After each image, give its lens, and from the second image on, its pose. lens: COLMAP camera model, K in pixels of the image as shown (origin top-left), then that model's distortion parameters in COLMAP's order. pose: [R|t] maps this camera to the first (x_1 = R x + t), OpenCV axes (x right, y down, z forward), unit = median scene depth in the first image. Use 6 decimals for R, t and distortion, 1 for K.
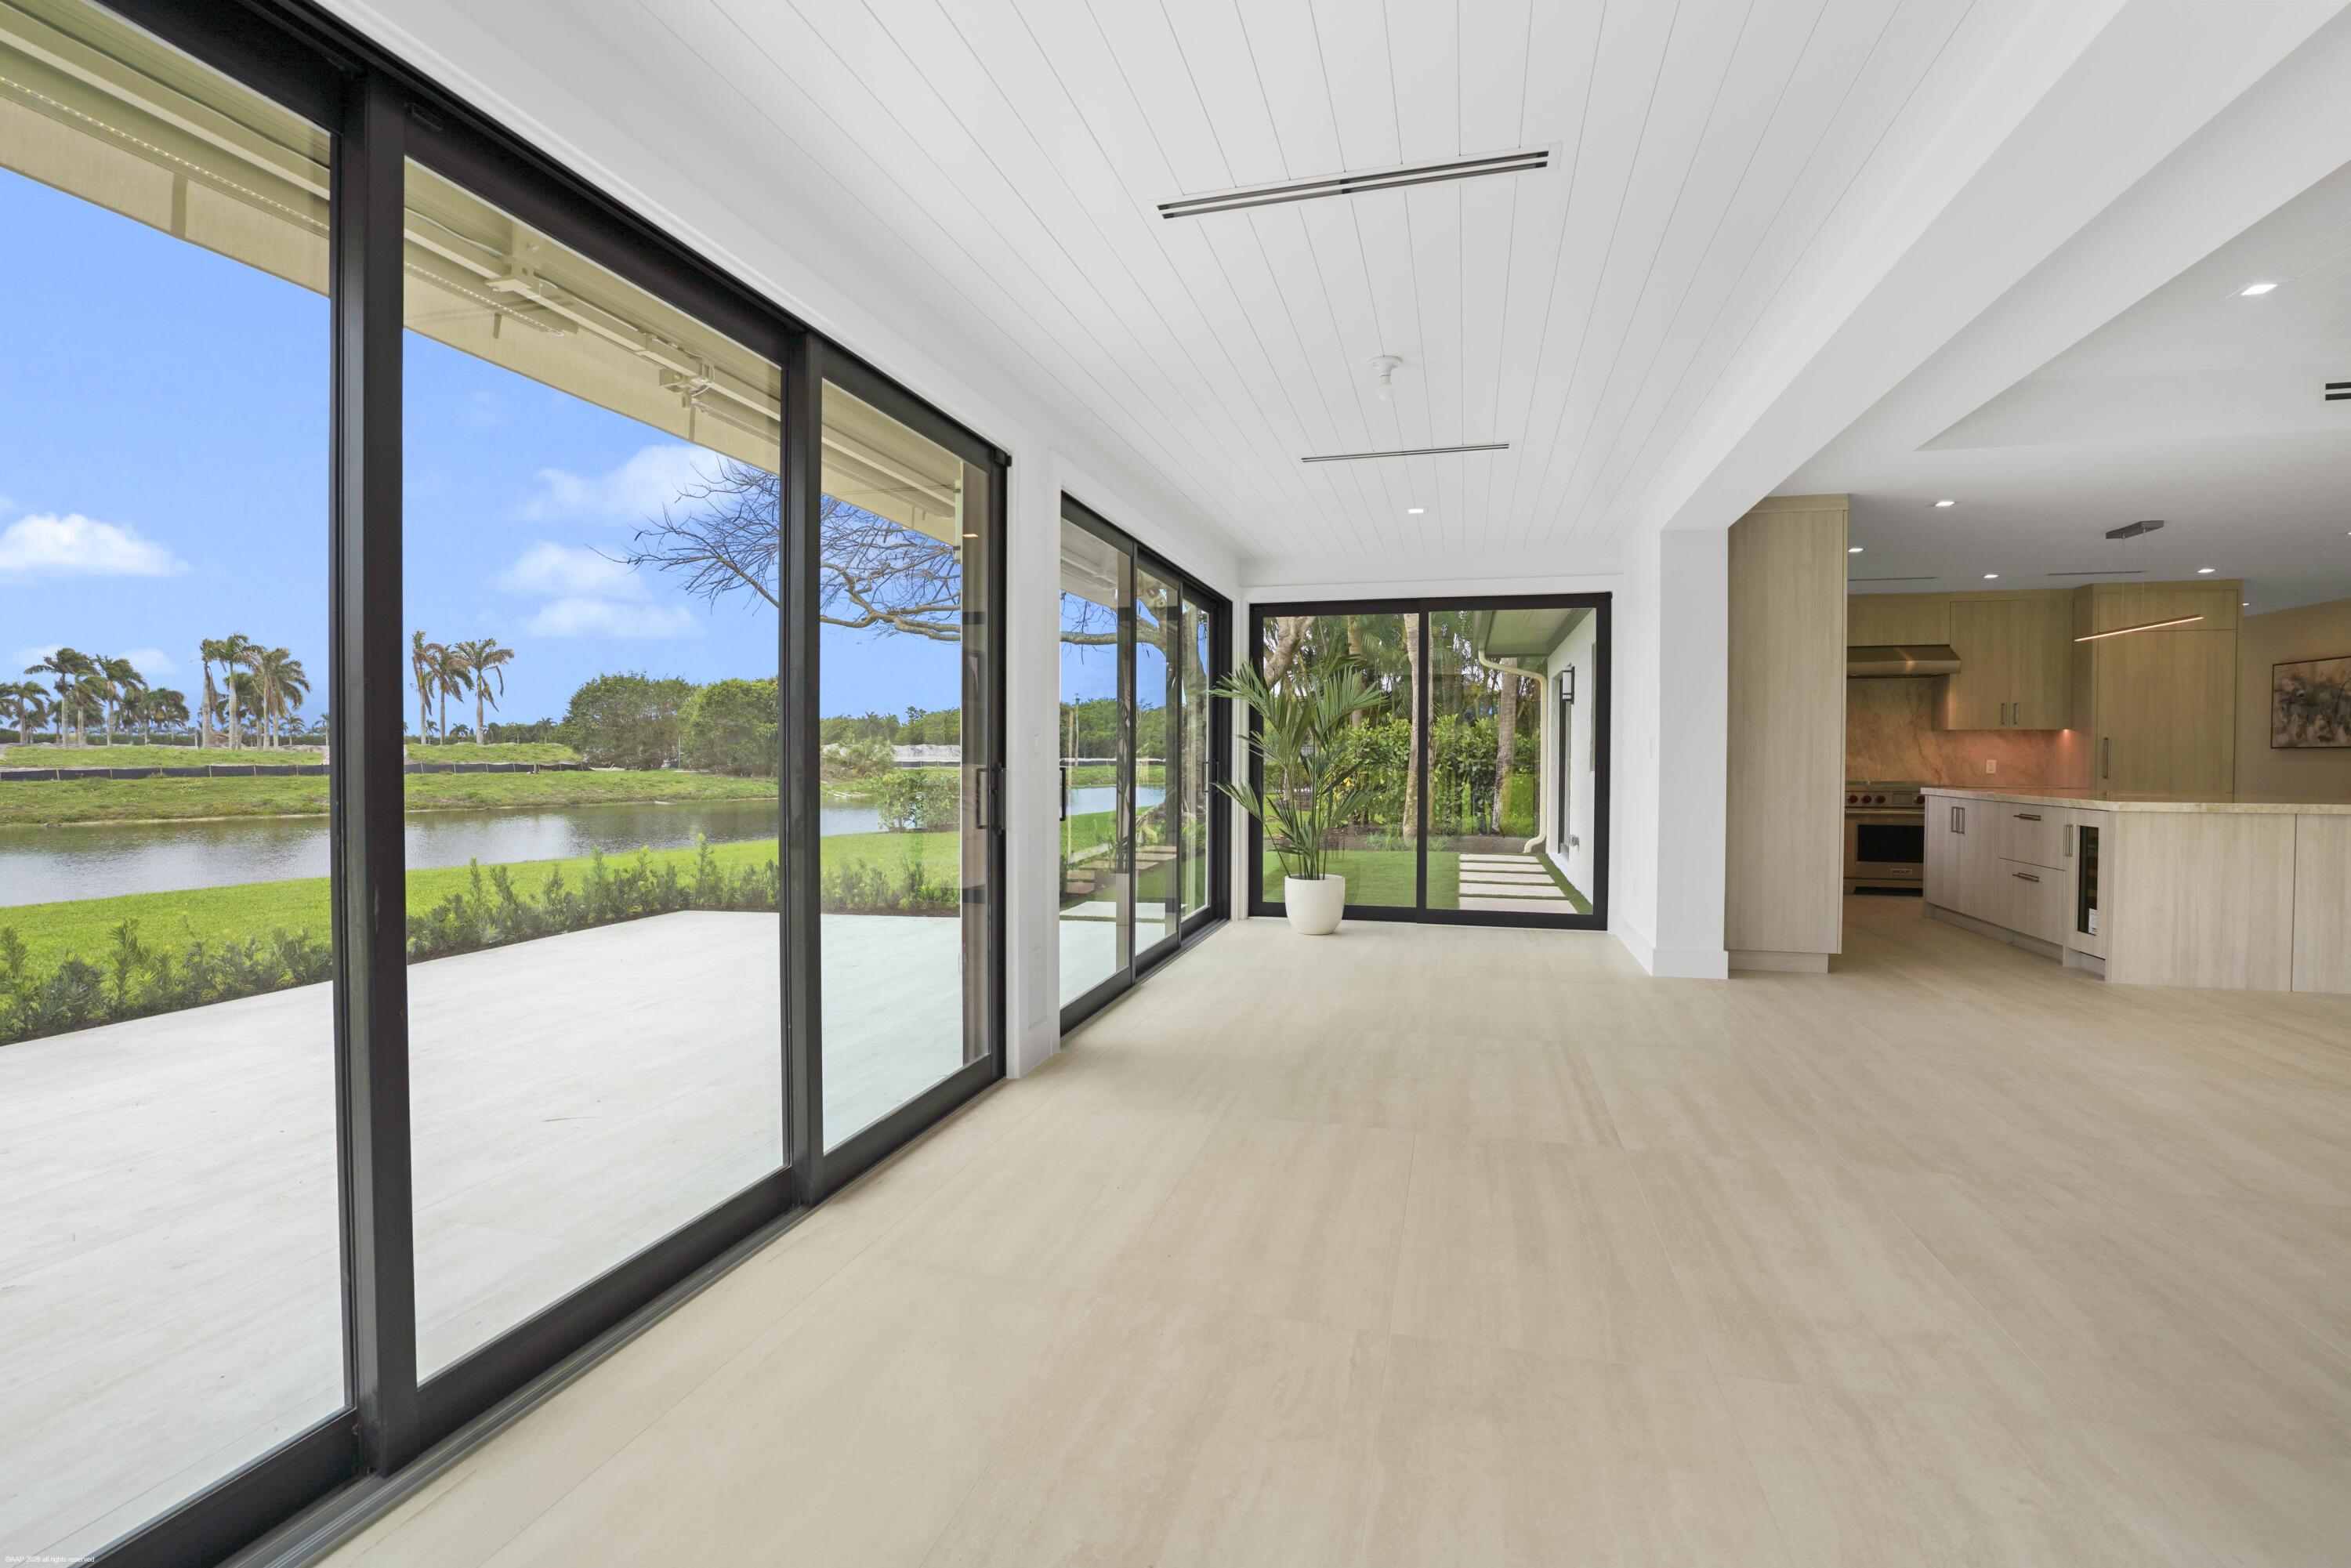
lens RADIAL K [[1085.4, 0, 1165.9], [0, 1085.4, 788.3], [0, 0, 1]] dist [-0.048963, 0.014103]
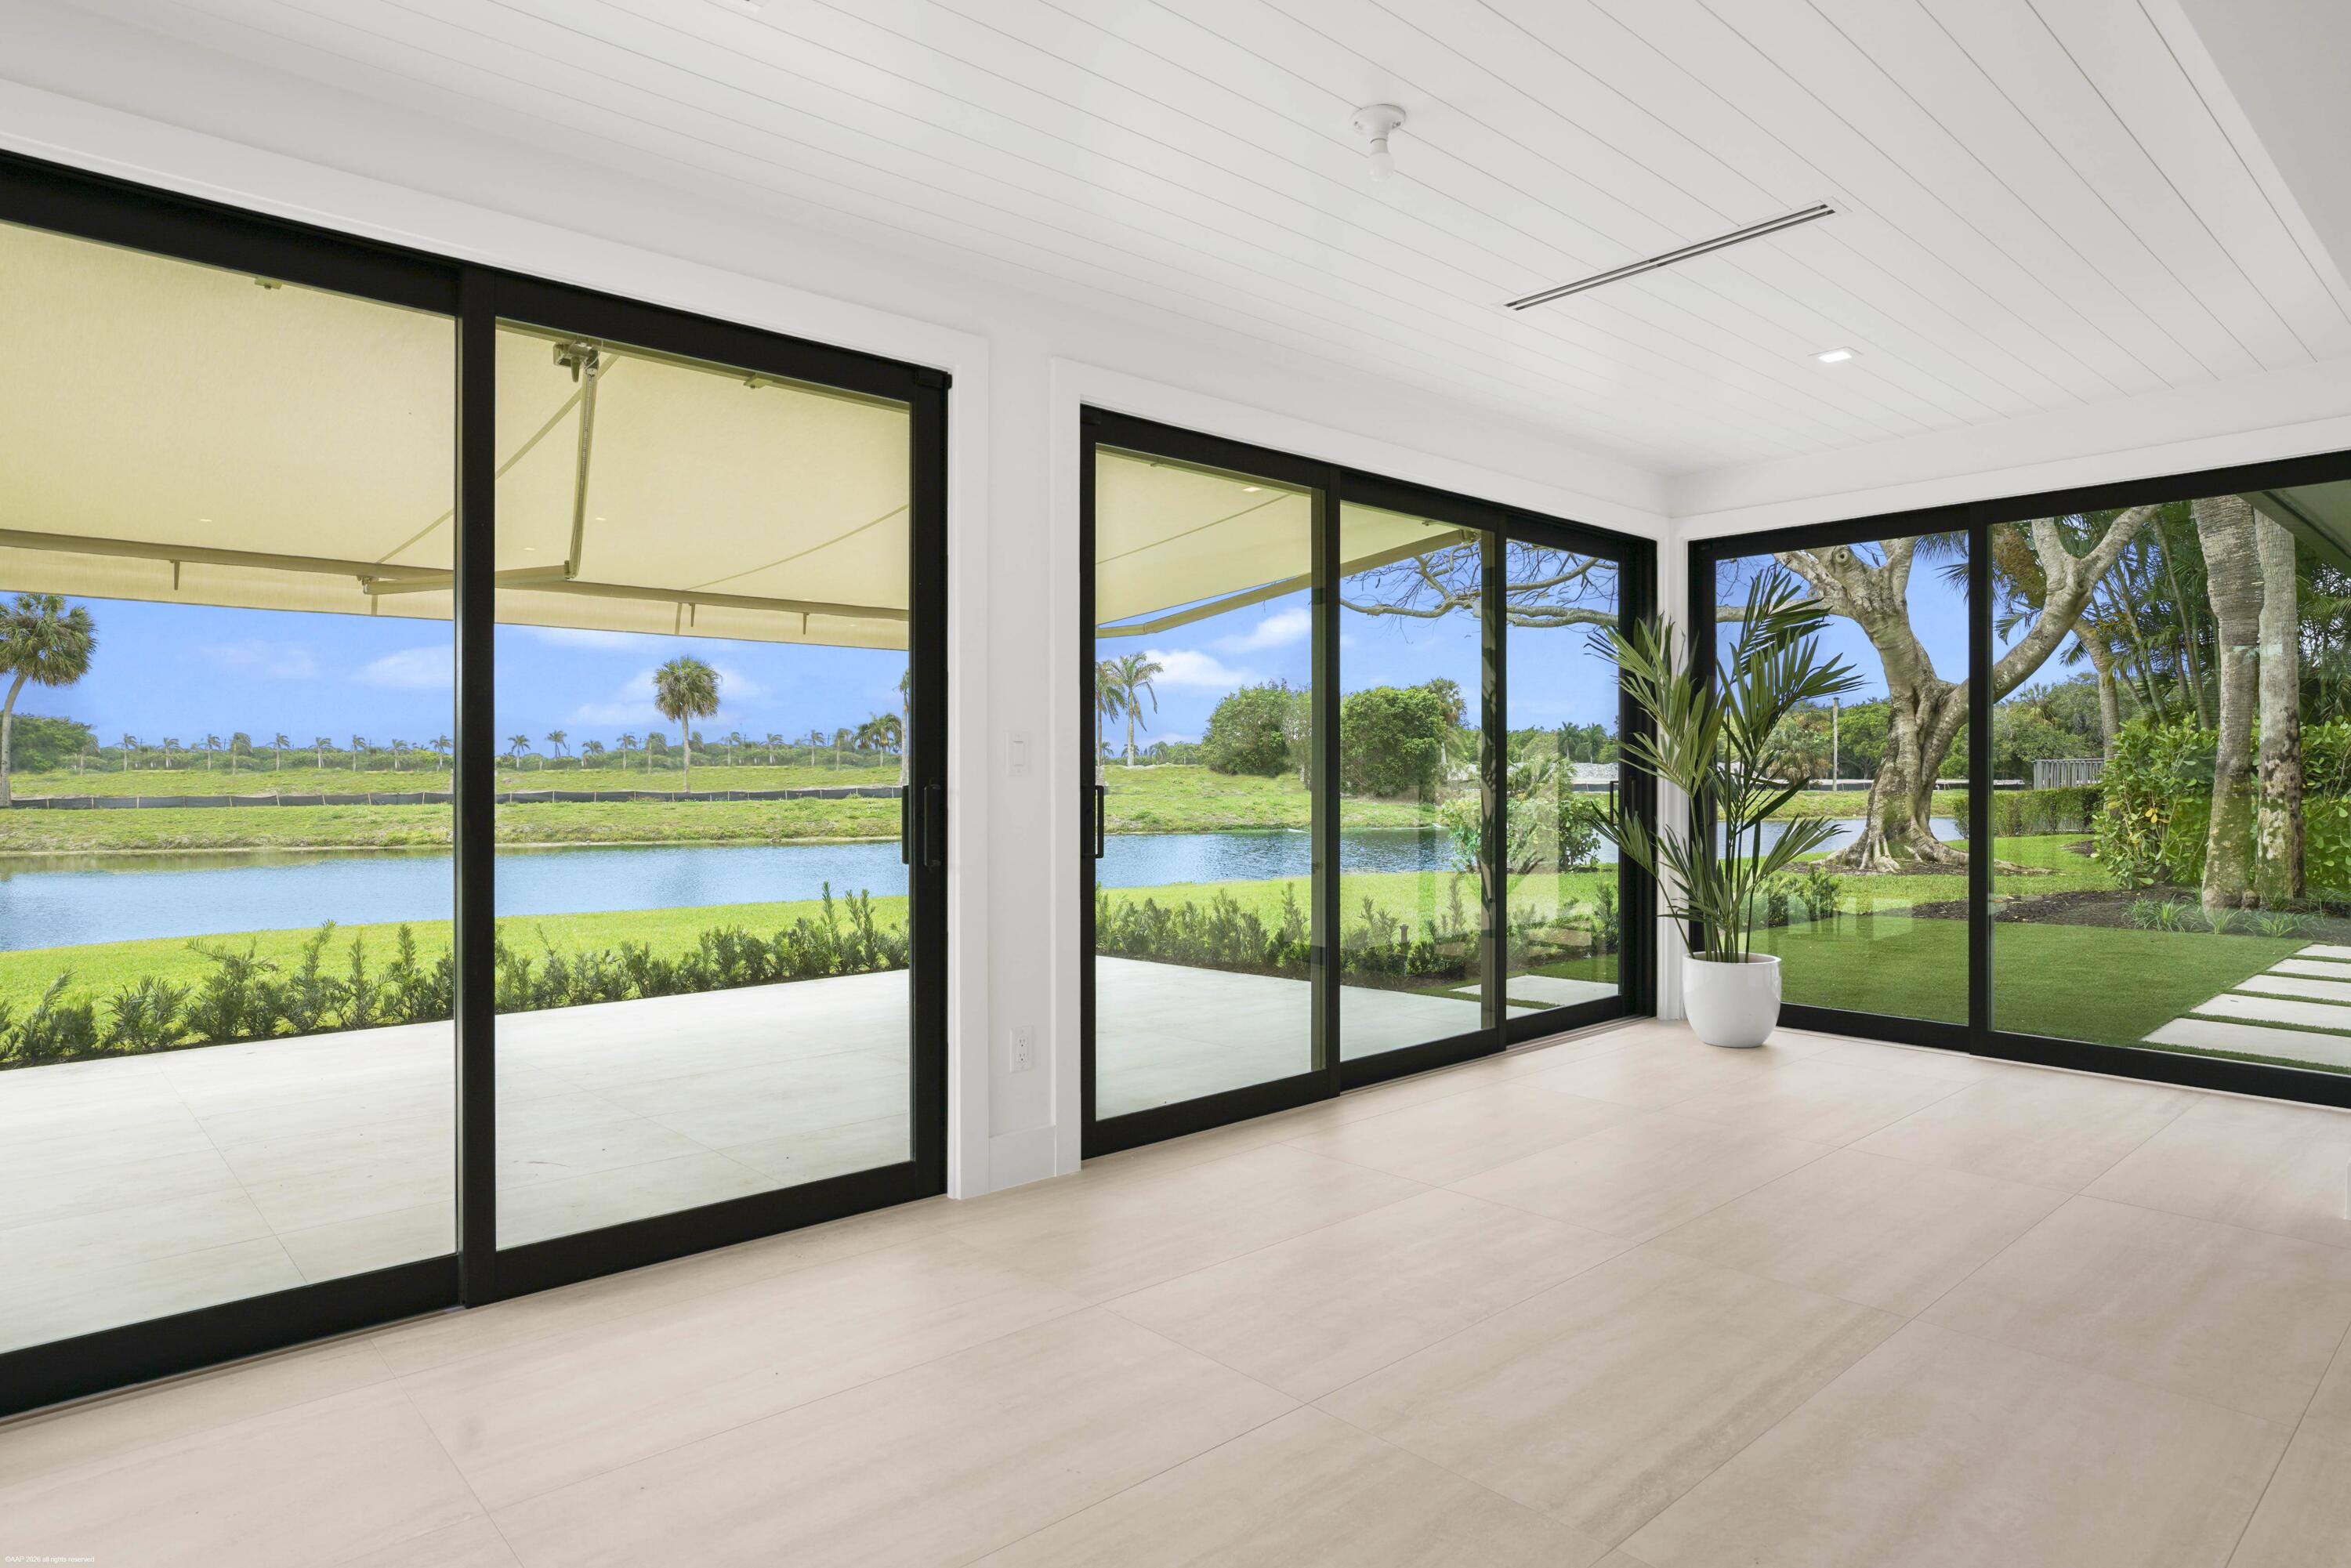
lens RADIAL K [[1325.4, 0, 1169.6], [0, 1325.4, 780.8], [0, 0, 1]] dist [0.001550, 0.002857]
pose [[0.846055, -0.000607, -0.533095, 0.269856], [-0.013601, 0.999649, -0.022724, -0.001472], [0.532922, 0.026476, 0.845750, 0.167252]]
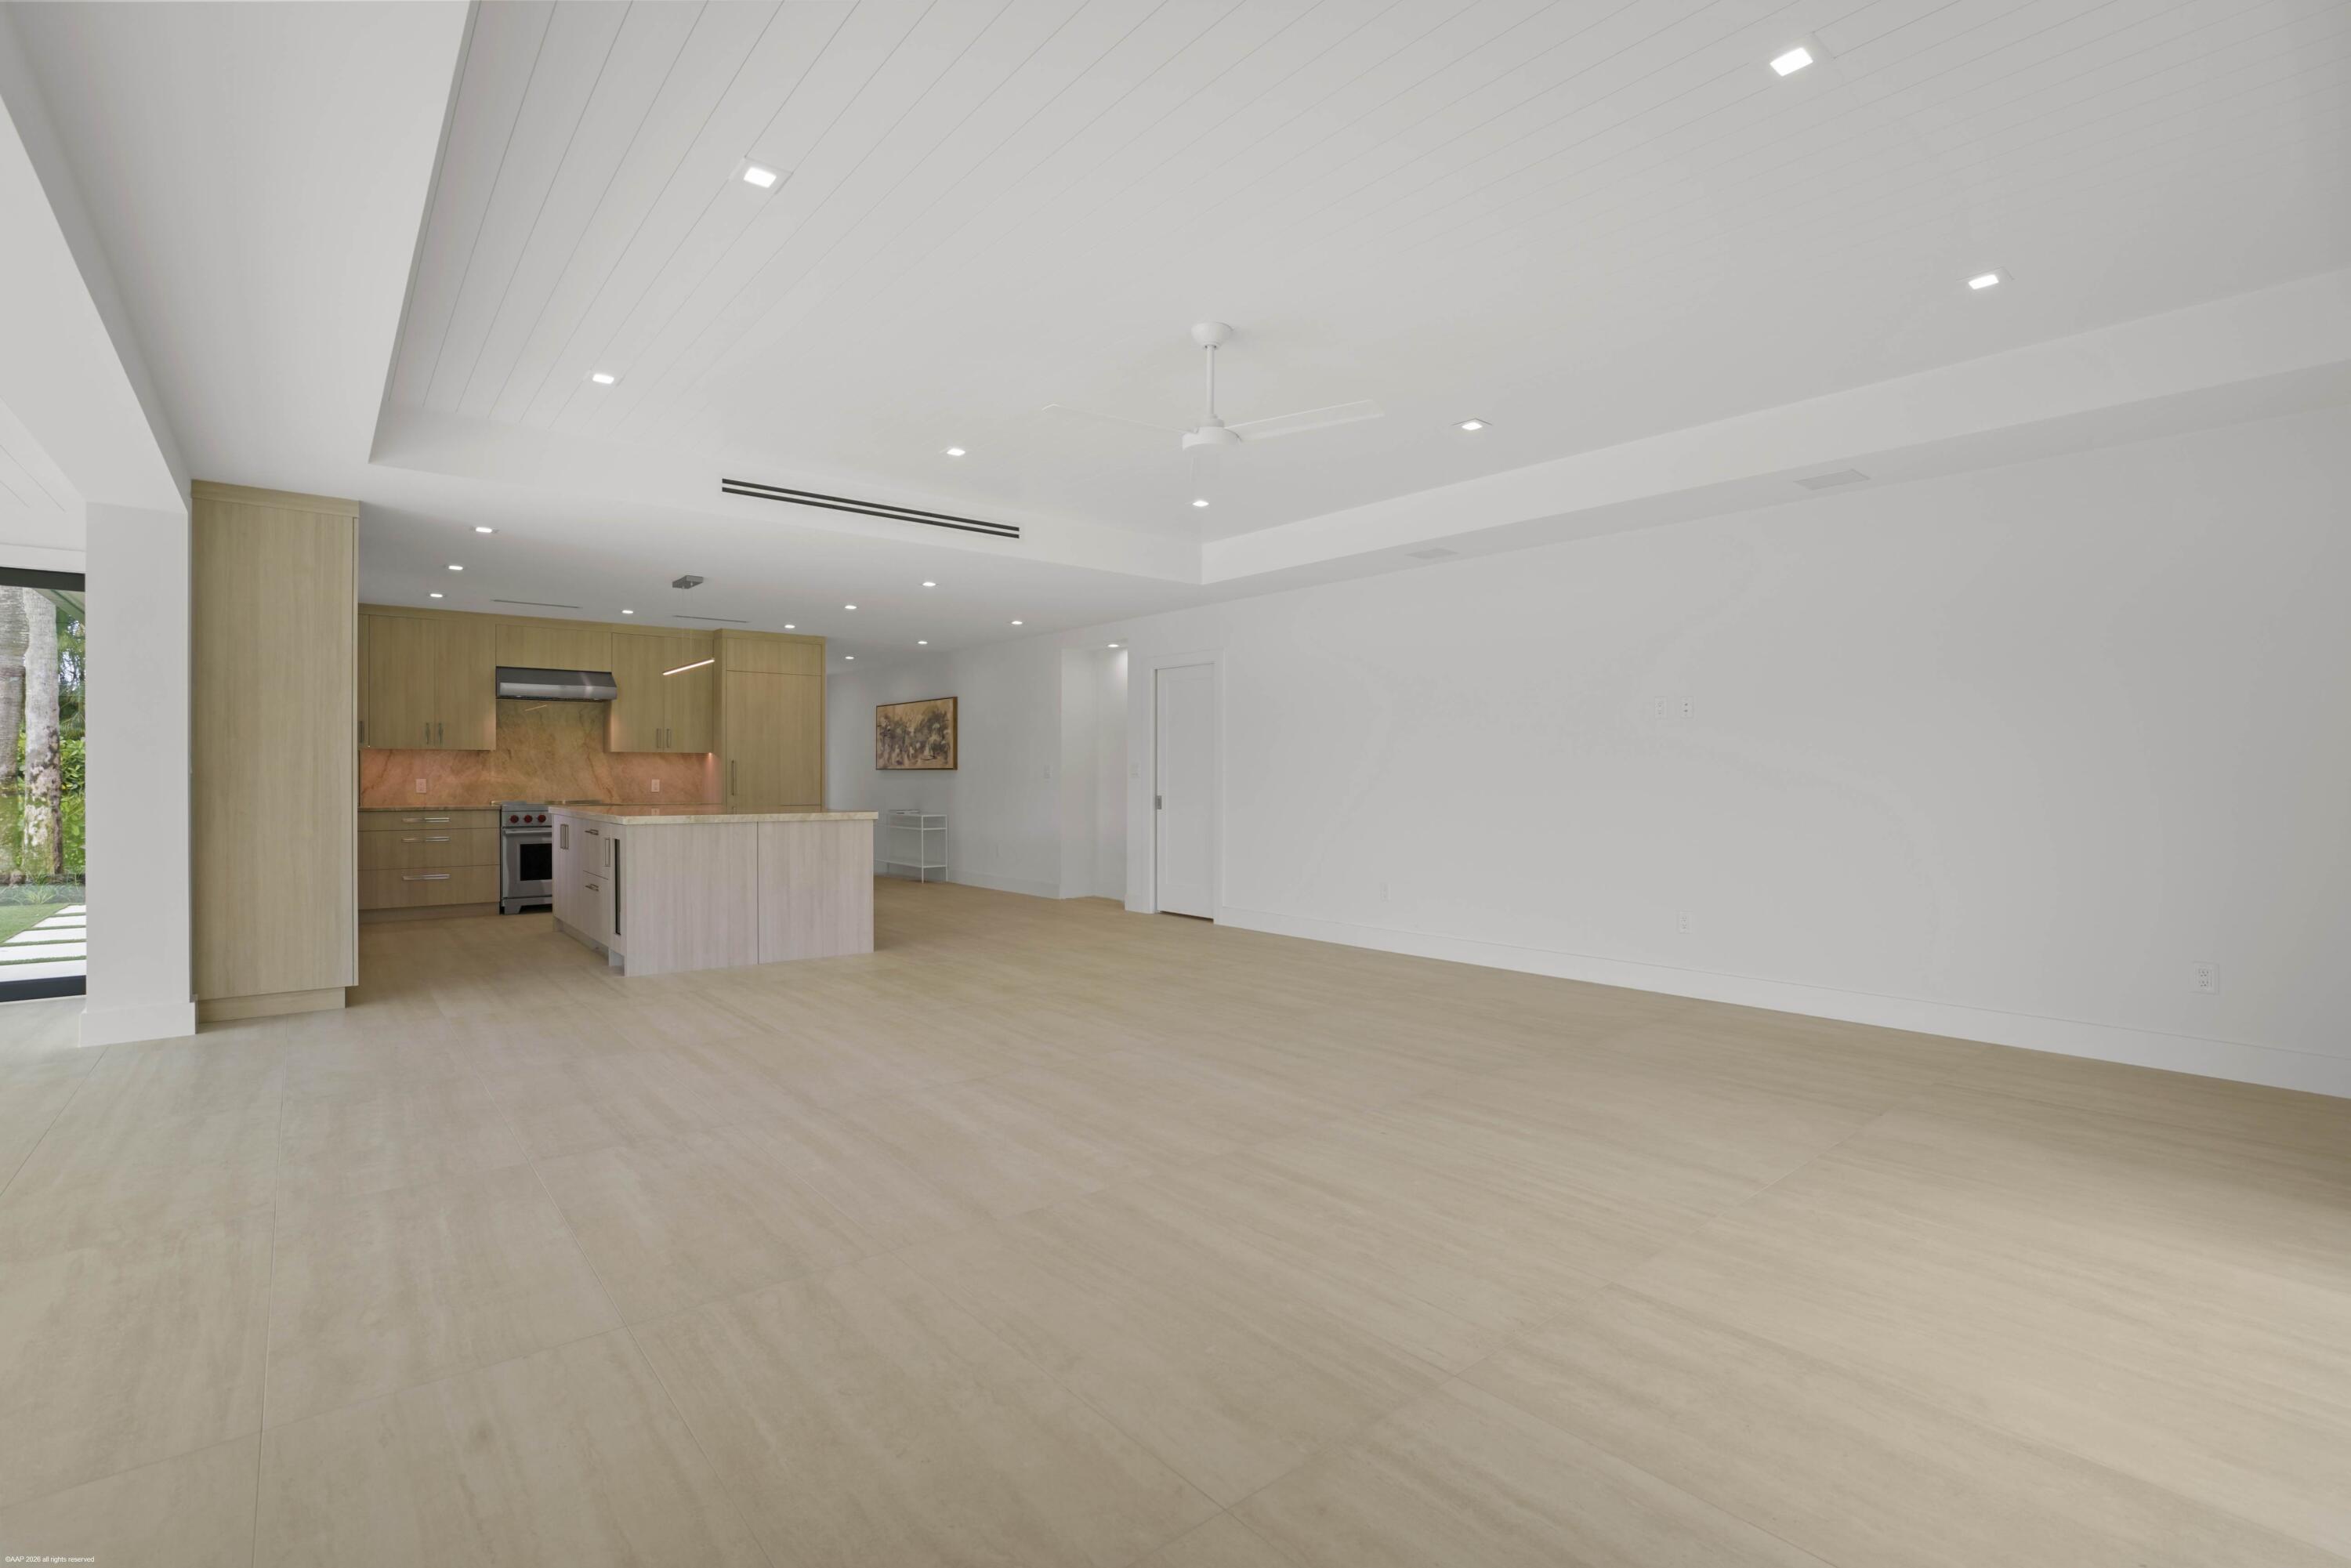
lens RADIAL K [[1085.4, 0, 1165.0], [0, 1085.4, 778.4], [0, 0, 1]] dist [-0.048963, 0.014103]
pose [[0.578953, -0.001290, 0.815360, 0.236545], [0.024342, 0.999580, -0.015702, 0.003392], [-0.814998, 0.028939, 0.578741, -0.110393]]
